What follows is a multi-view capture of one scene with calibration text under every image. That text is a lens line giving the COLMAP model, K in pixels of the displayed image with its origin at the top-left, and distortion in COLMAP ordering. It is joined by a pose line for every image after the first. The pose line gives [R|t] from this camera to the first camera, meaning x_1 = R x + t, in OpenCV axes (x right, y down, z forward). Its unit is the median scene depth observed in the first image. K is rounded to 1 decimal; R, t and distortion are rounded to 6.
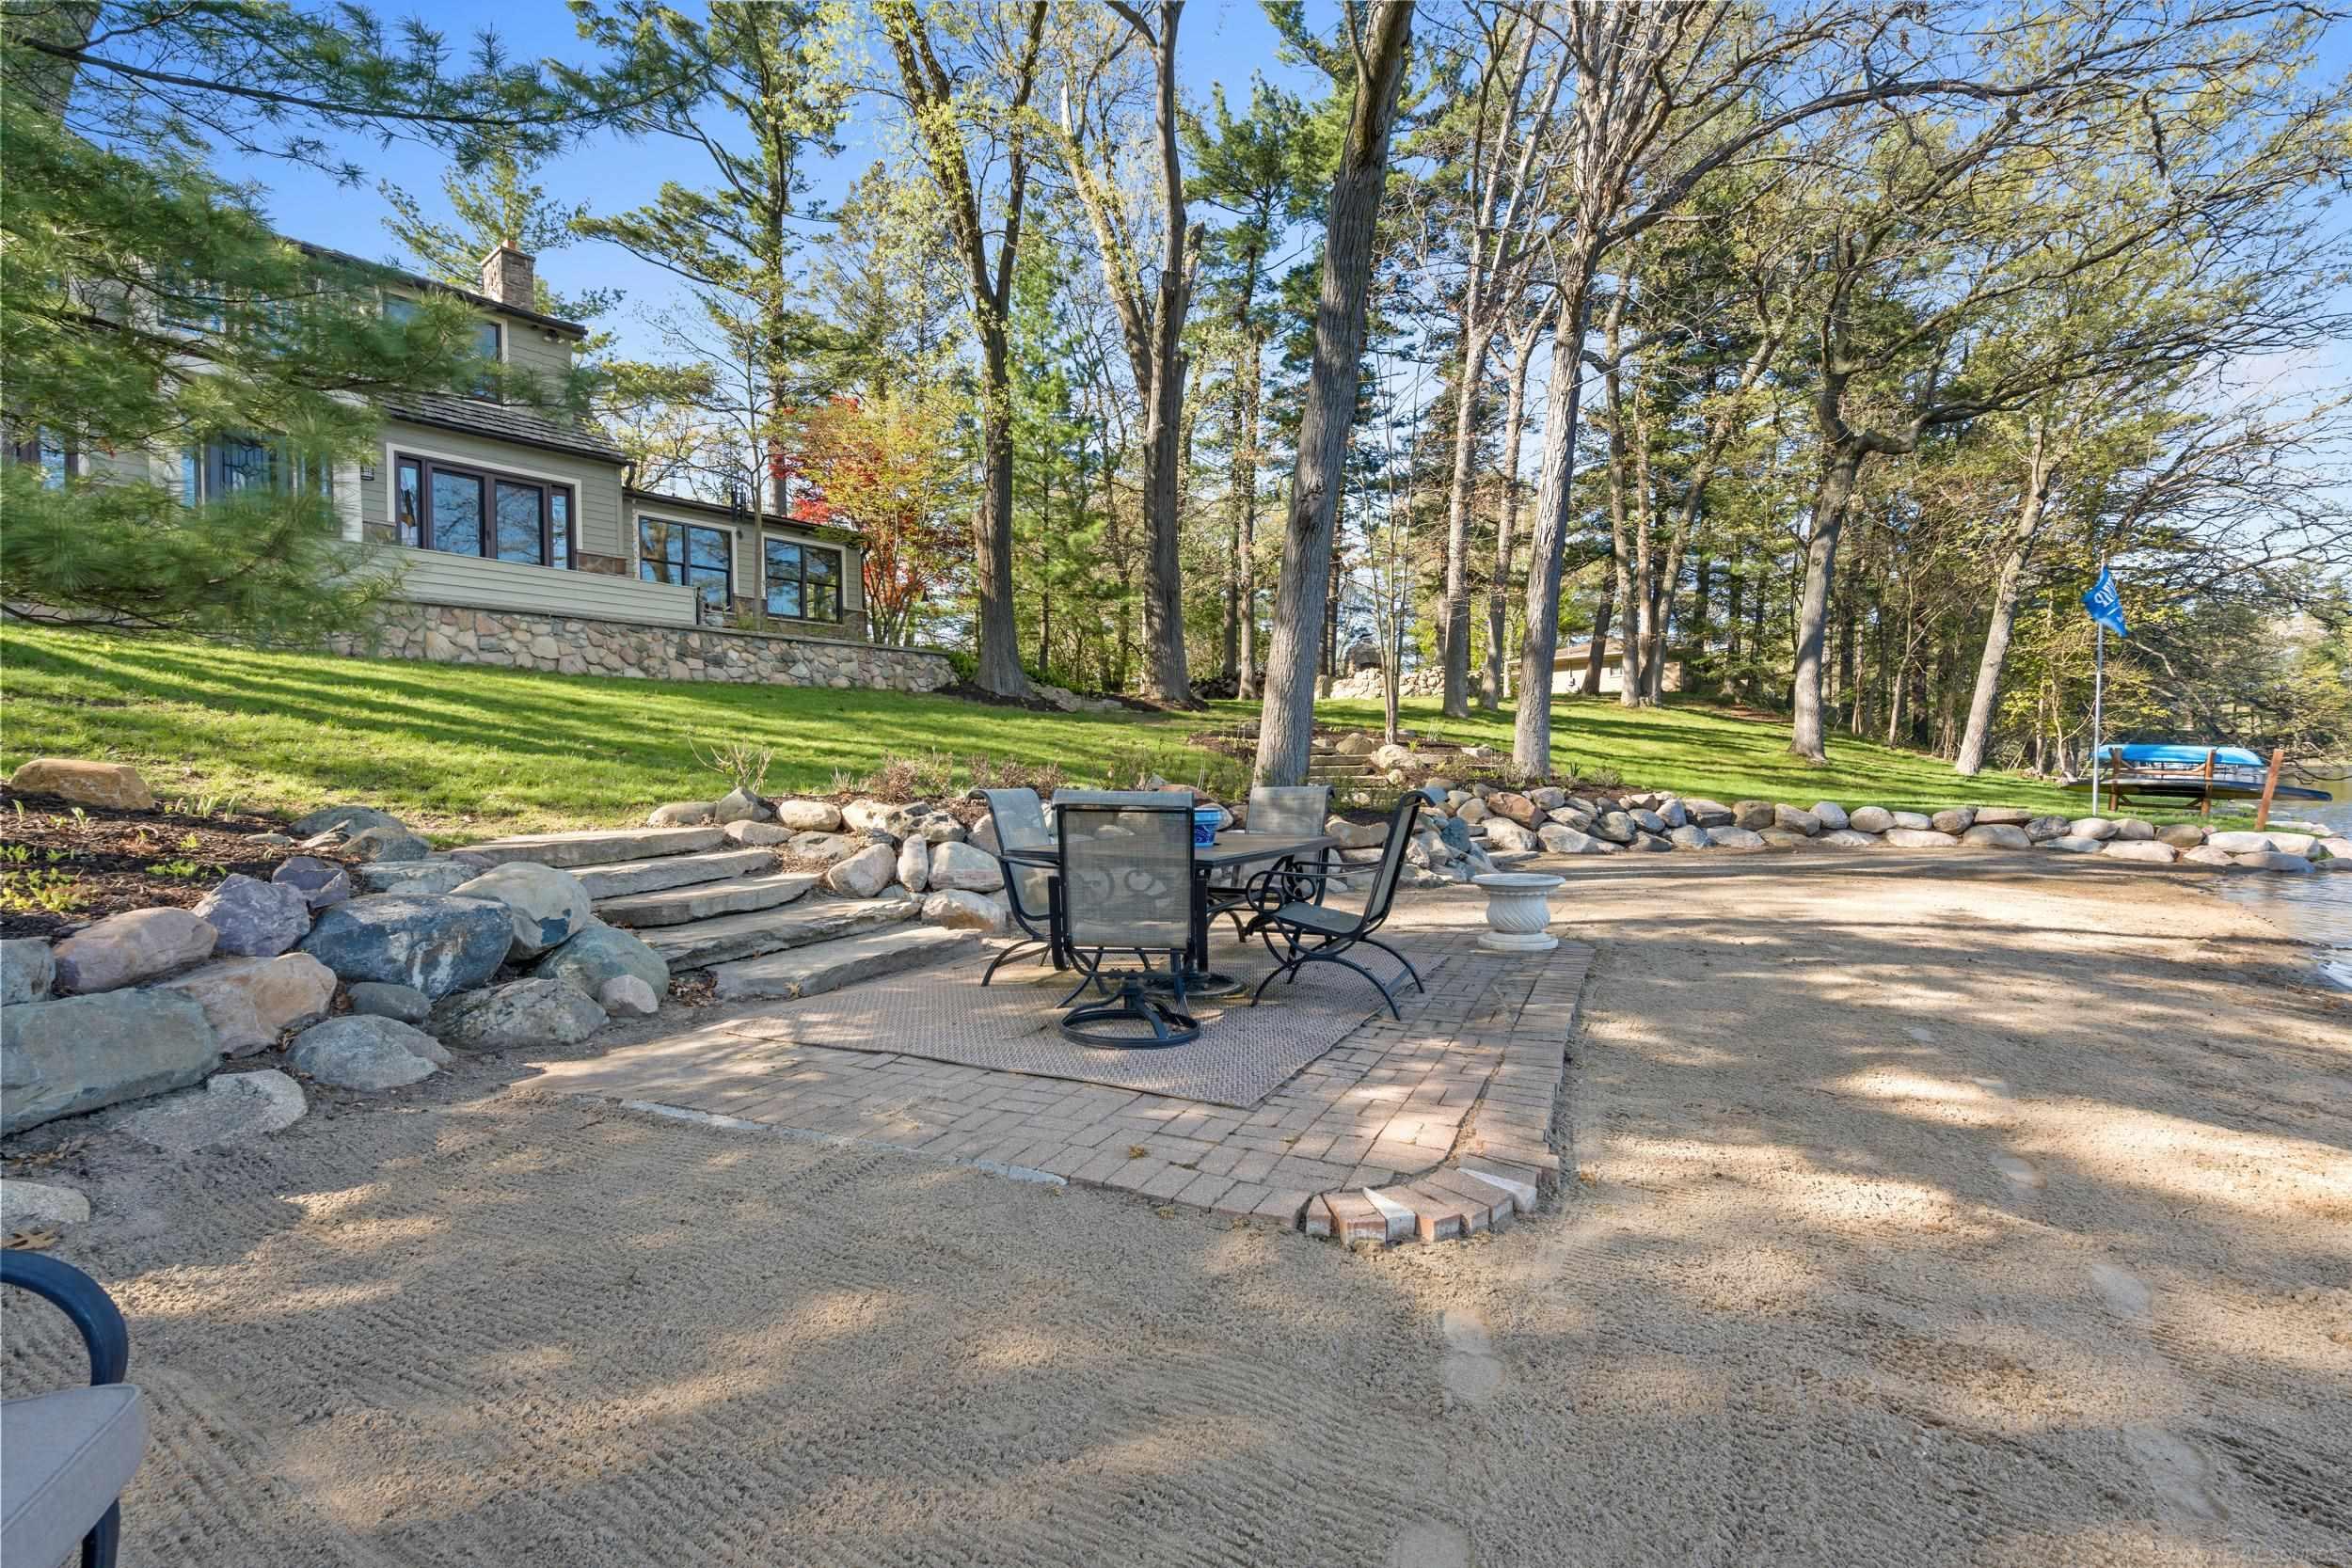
lens RADIAL K [[1057.2, 0, 1171.8], [0, 1057.2, 780.5], [0, 0, 1]] dist [0.003021, 0.001209]
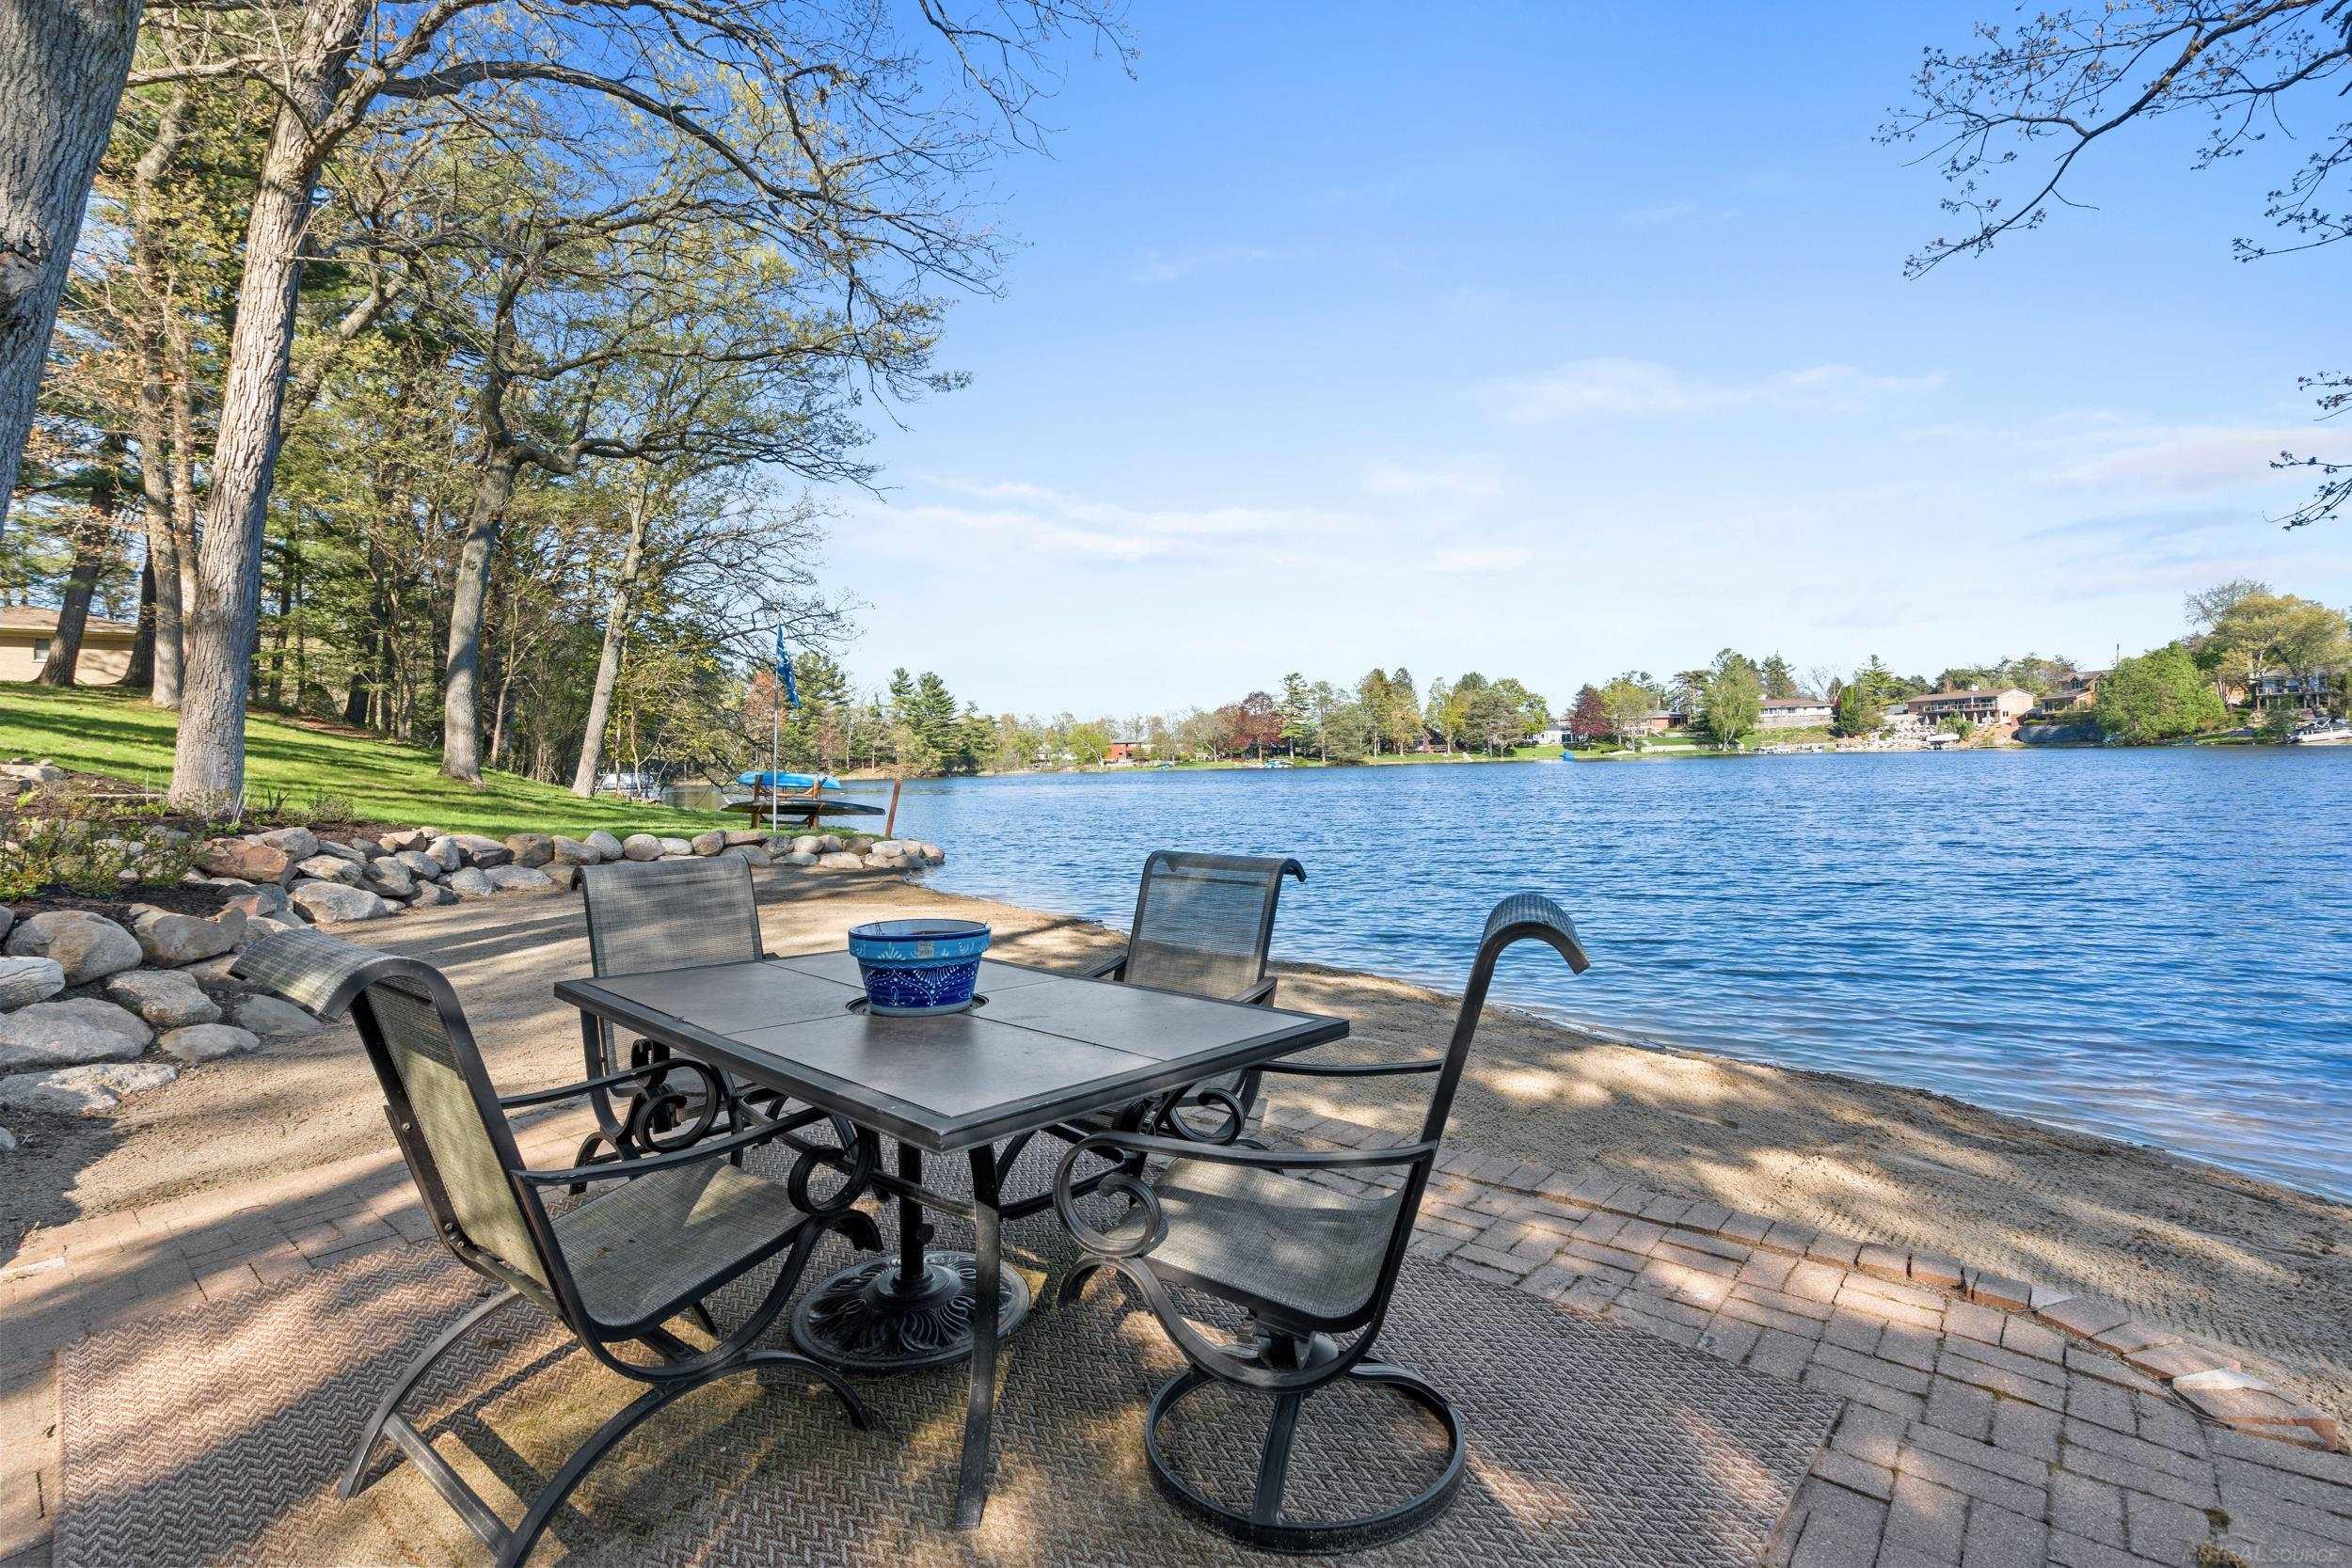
lens RADIAL K [[1057.2, 0, 1171.8], [0, 1057.2, 780.5], [0, 0, 1]] dist [0.003021, 0.001209]
pose [[0.284002, 0.002291, 0.958821, -0.132869], [0.014321, 0.999875, -0.006631, -0.011068], [-0.958717, 0.015614, 0.283934, 0.250650]]
